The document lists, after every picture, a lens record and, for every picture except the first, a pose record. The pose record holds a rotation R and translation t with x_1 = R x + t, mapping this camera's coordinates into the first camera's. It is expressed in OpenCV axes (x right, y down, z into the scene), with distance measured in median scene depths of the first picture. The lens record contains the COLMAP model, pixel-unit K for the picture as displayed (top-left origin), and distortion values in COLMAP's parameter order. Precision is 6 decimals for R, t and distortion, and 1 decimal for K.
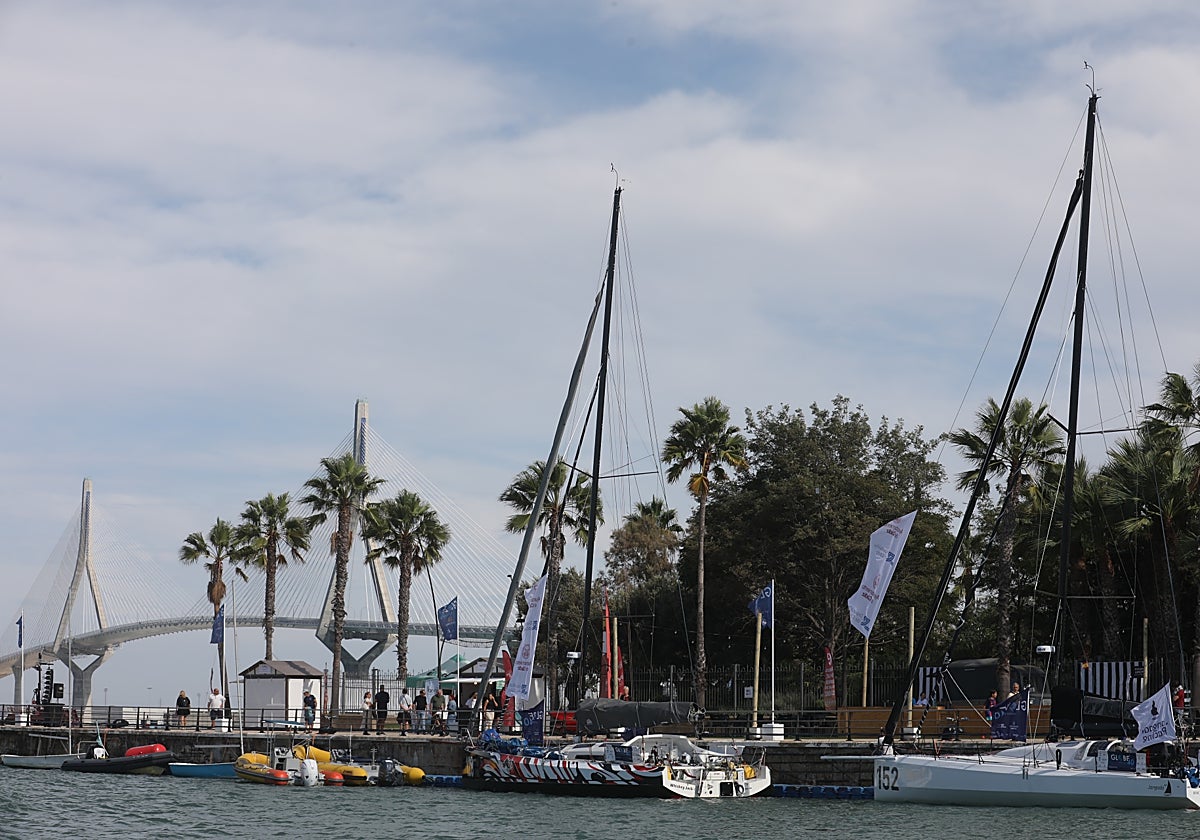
lens RADIAL K [[2742.0, 0, 600.0], [0, 2742.0, 420.0], [0, 0, 1]] dist [-0.300159, -1.069950]
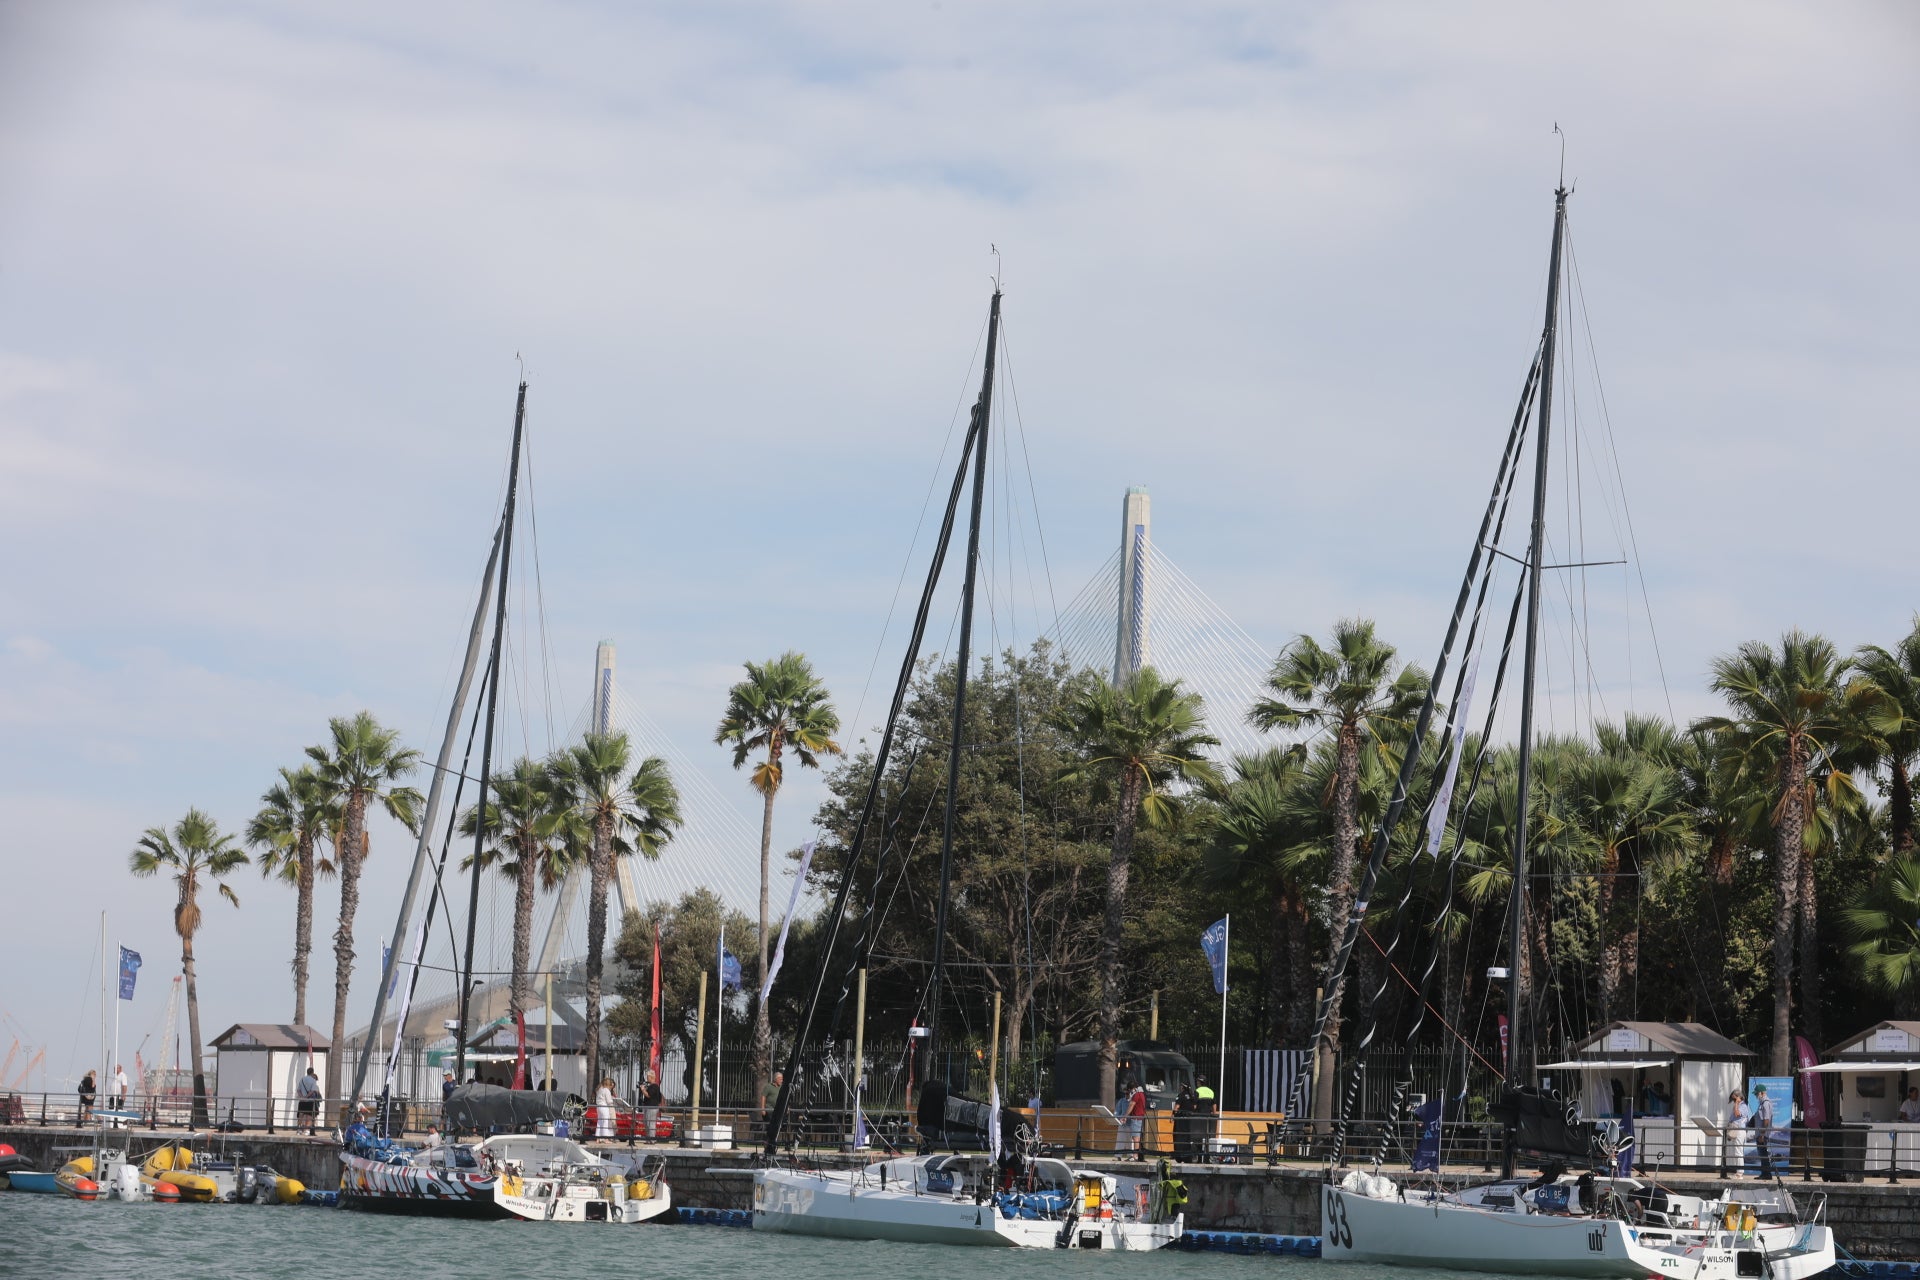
lens RADIAL K [[5750.6, 0, 960.0], [0, 5750.6, 640.0], [0, 0, 1]] dist [-0.158903, 1.265832]
pose [[0.989267, 0.003462, -0.146076, 0.271310], [0.000075, 0.999707, 0.024201, -0.042127], [0.146117, -0.023952, 0.988977, -0.384768]]
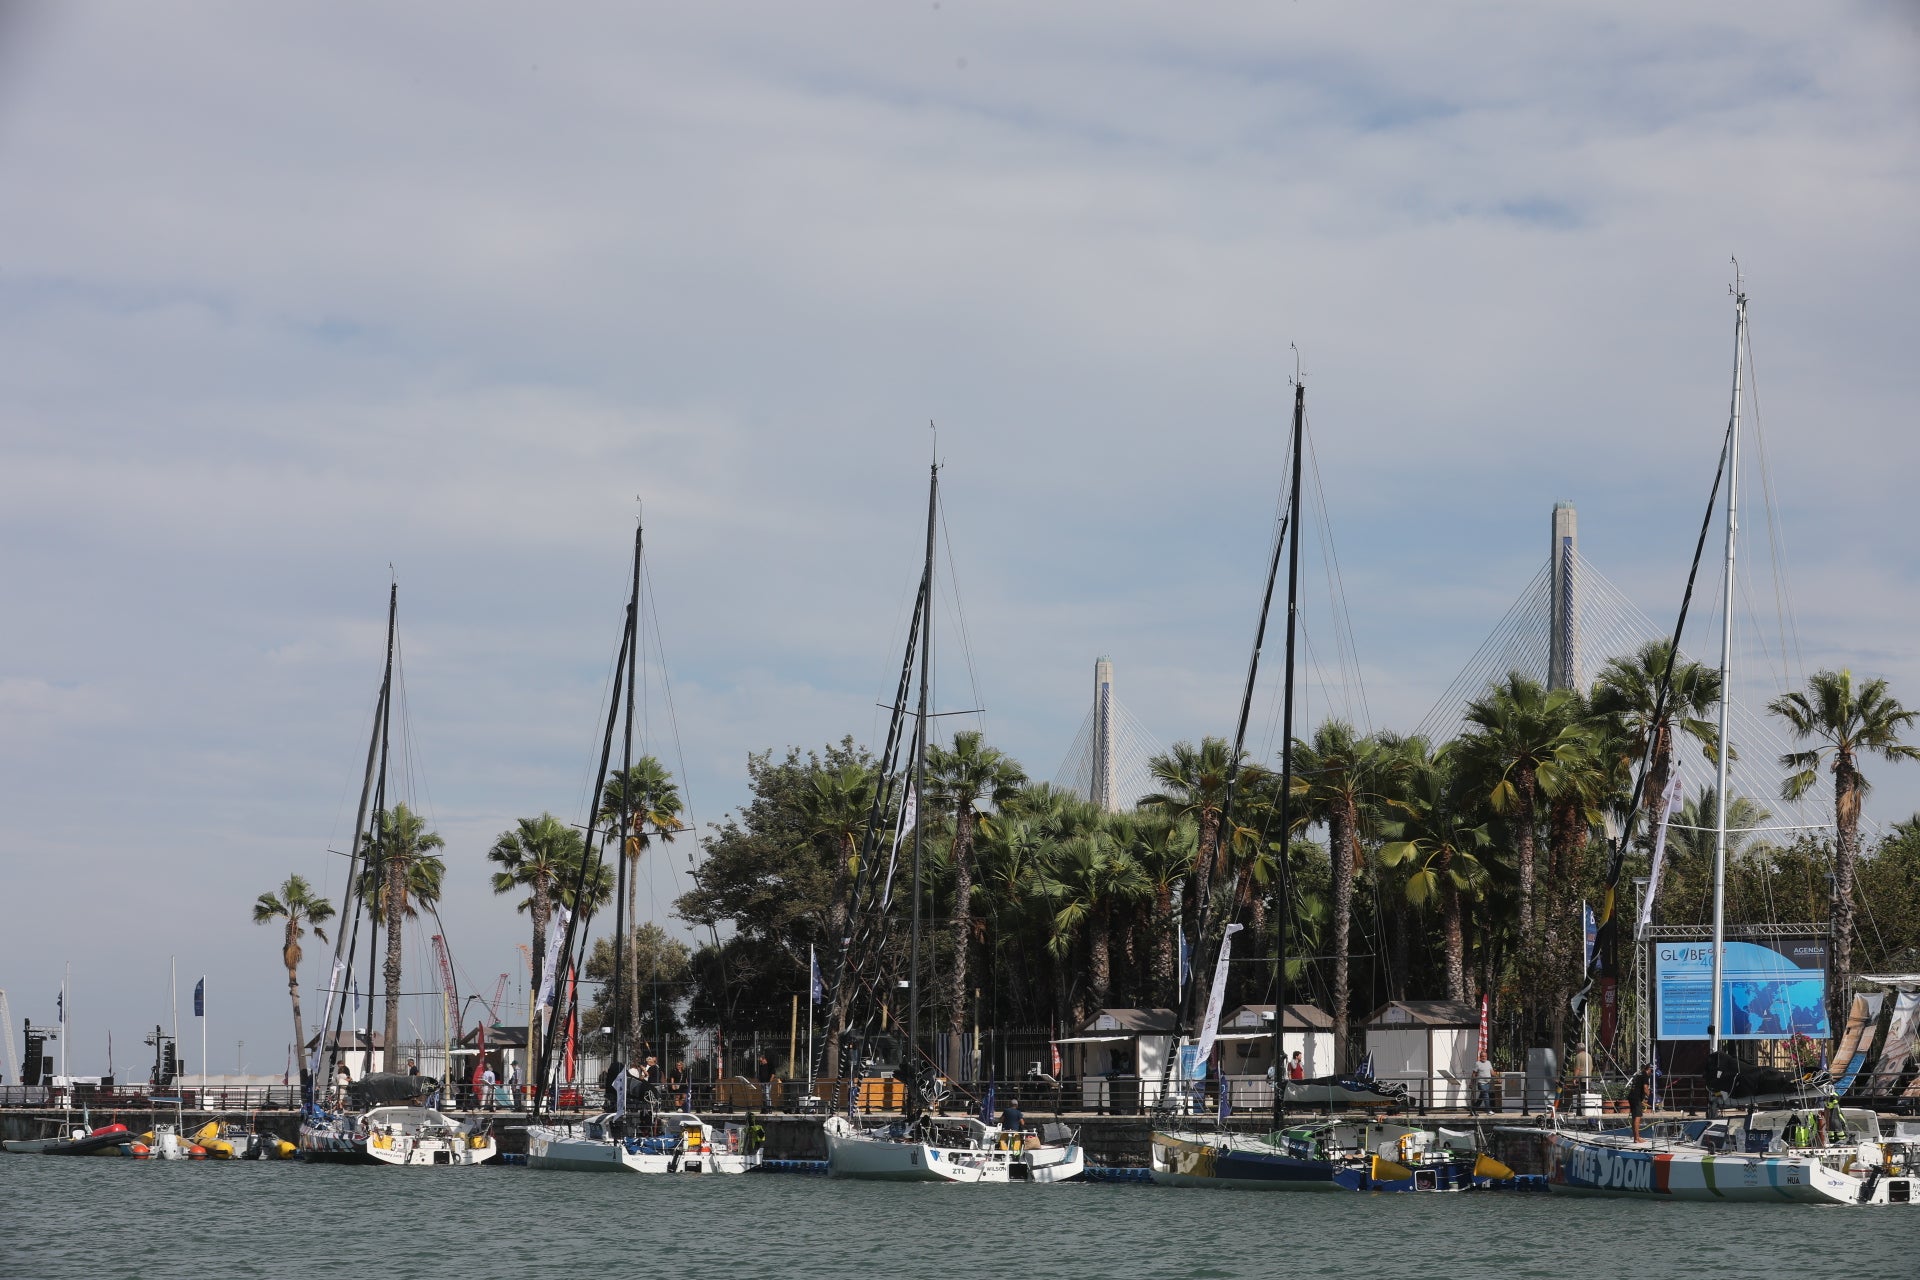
lens RADIAL K [[5406.8, 0, 960.0], [0, 5406.8, 640.0], [0, 0, 1]] dist [-0.309833, 1.964070]
pose [[0.967853, -0.032158, -0.249453, 0.567970], [0.038894, 0.998999, 0.022116, -0.078522], [0.248492, -0.031107, 0.968134, -0.728588]]
